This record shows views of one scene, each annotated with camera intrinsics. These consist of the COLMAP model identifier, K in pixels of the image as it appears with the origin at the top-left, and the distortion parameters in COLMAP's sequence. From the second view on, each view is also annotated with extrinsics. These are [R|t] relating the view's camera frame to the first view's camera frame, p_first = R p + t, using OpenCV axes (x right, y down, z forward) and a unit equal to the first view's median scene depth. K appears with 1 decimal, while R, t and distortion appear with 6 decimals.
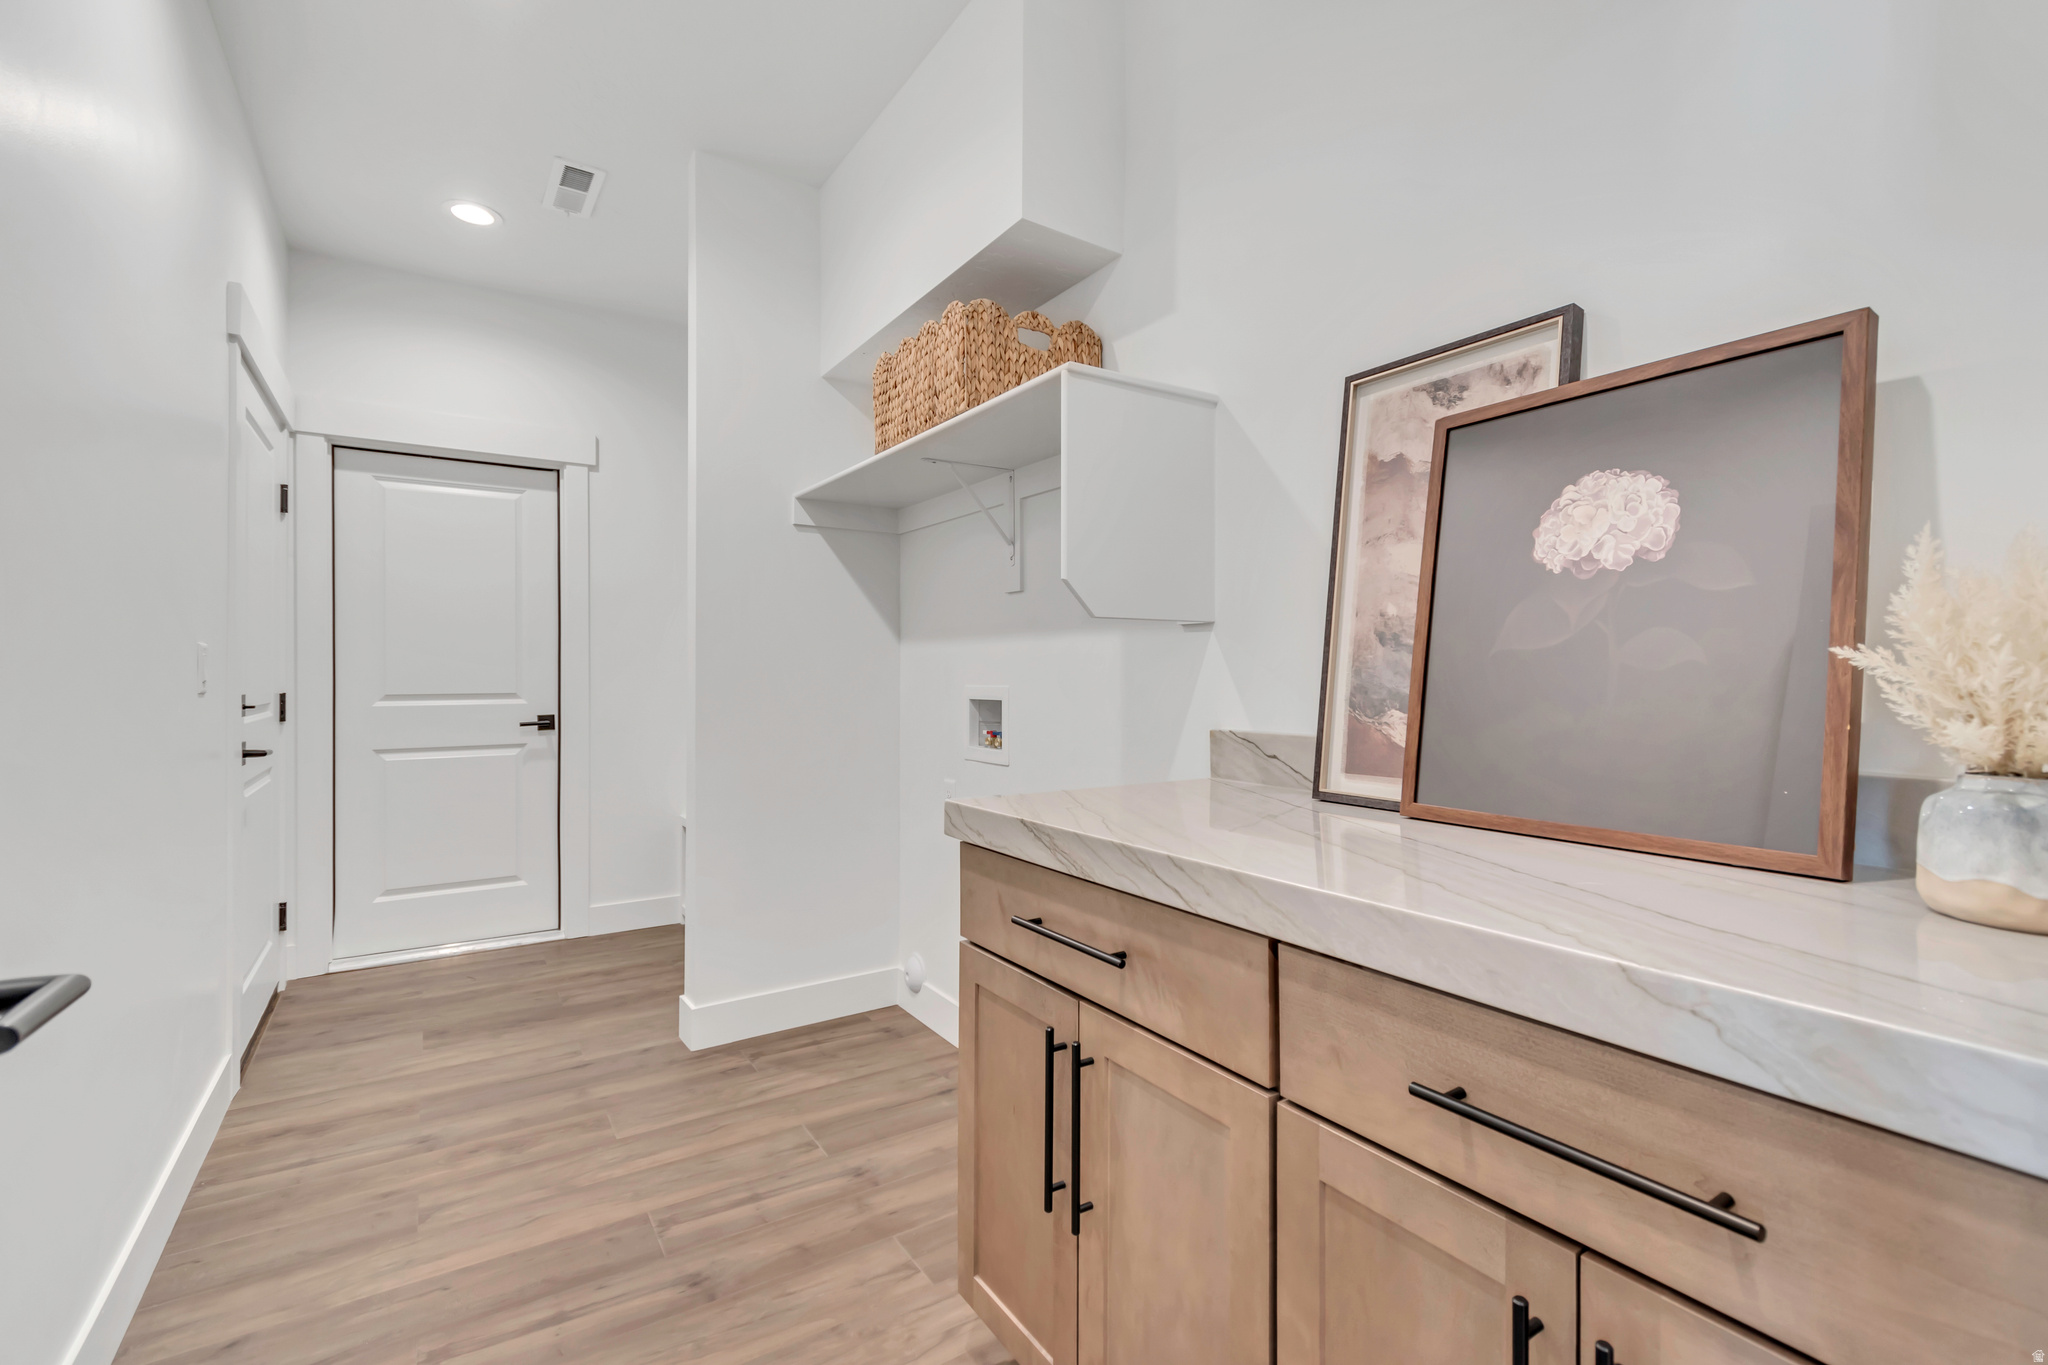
lens RADIAL K [[914.9, 0, 1019.2], [0, 914.9, 681.1], [0, 0, 1]] dist [0.004457, -0.000380]
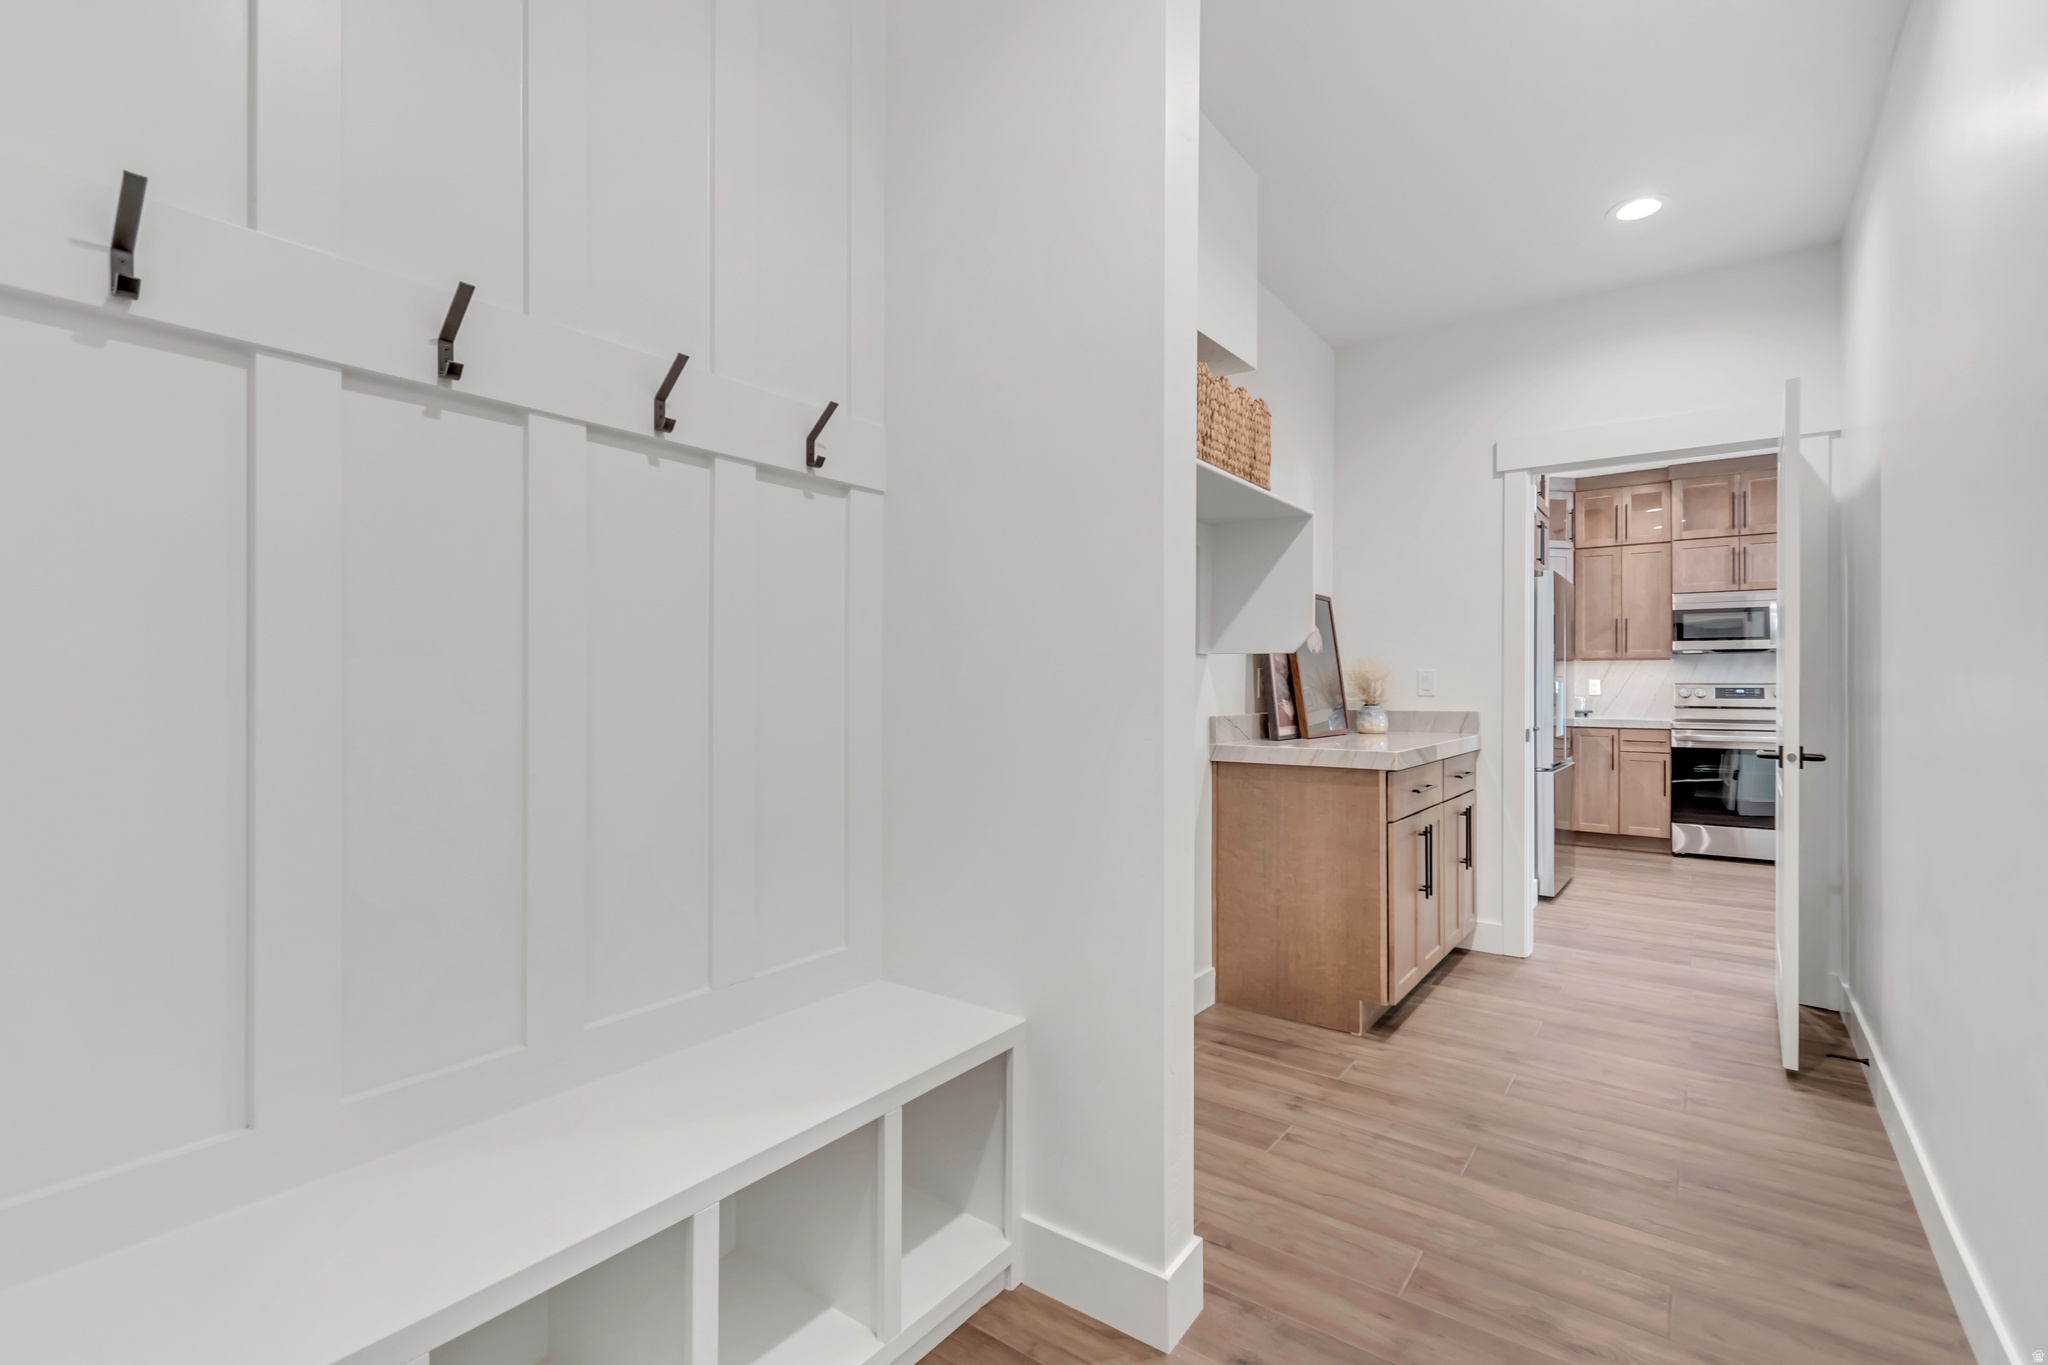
lens RADIAL K [[914.9, 0, 1038.5], [0, 914.9, 675.5], [0, 0, 1]] dist [0.004457, -0.000380]
pose [[-0.356966, 0.004112, 0.934108, -1.230763], [-0.005927, 0.999960, -0.006667, -0.008735], [-0.934098, -0.007917, -0.356928, 1.837194]]
